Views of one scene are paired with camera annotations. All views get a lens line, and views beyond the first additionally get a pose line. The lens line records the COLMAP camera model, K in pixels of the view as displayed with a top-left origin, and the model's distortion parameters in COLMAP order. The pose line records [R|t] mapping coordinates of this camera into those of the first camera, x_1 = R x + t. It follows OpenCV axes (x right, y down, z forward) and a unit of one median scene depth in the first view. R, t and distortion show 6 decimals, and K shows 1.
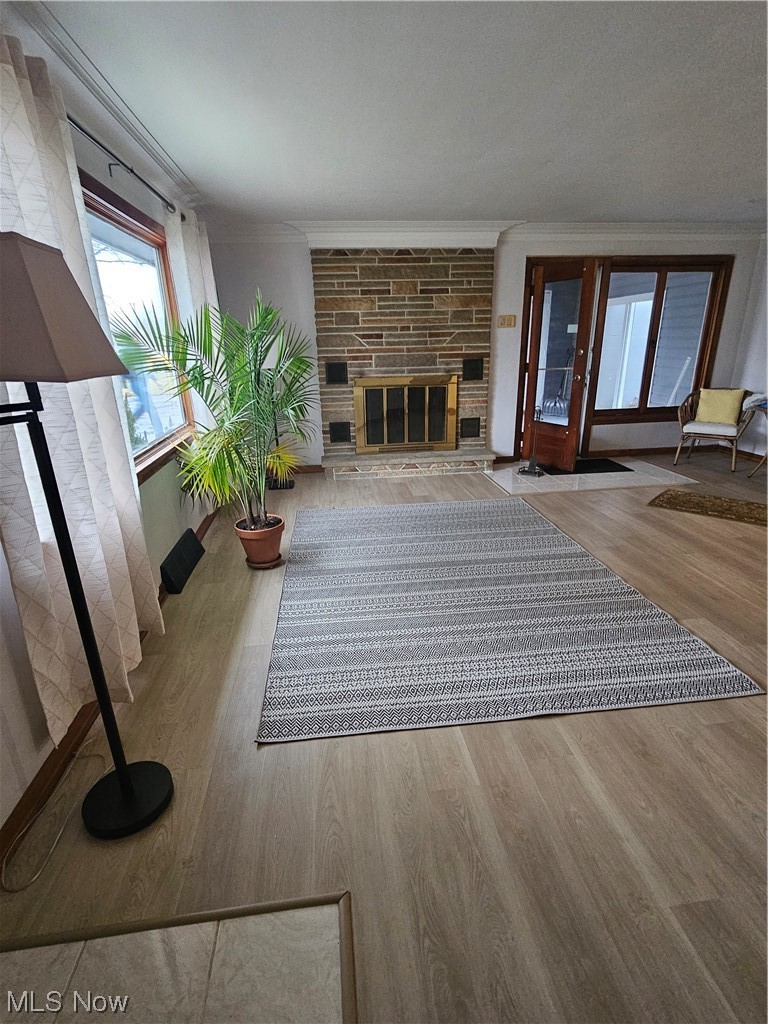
lens RADIAL K [[497.4, 0, 384.7], [0, 497.4, 511.9], [0, 0, 1]] dist [-0.002409, -0.000133]
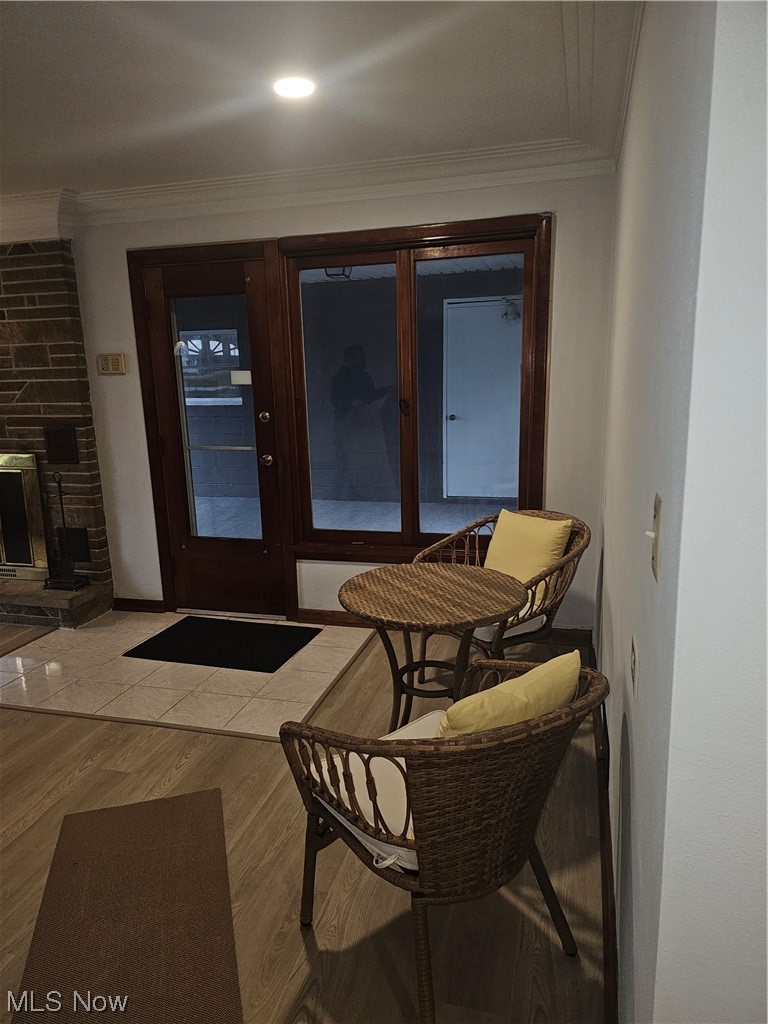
lens RADIAL K [[681.4, 0, 383.6], [0, 681.4, 513.0], [0, 0, 1]] dist [0.043845, 0.001410]
pose [[0.920788, 0.076773, -0.382434, 0.859080], [-0.120381, 0.988511, -0.091401, -0.190511], [0.371024, 0.130199, 0.919451, 0.439612]]
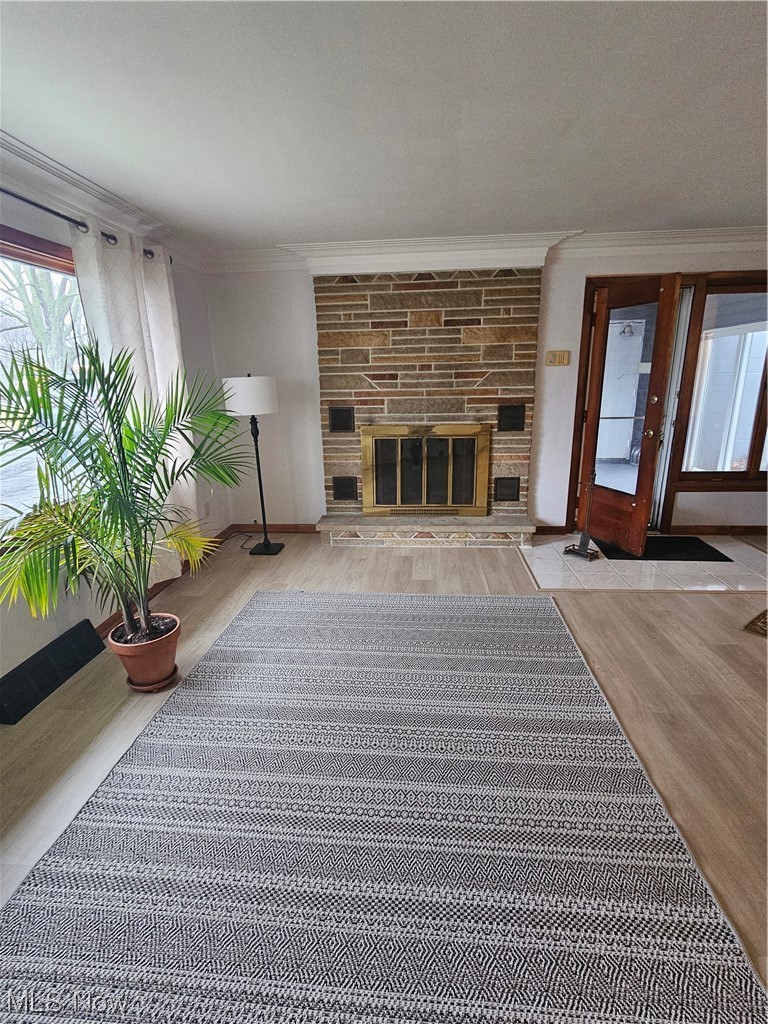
lens RADIAL K [[496.3, 0, 383.7], [0, 496.3, 511.1], [0, 0, 1]] dist [-0.000458, -0.000869]
pose [[0.979920, 0.055857, -0.191409, 0.143601], [-0.067041, 0.996370, -0.052459, -0.086107], [0.187784, 0.064238, 0.980107, 0.202299]]
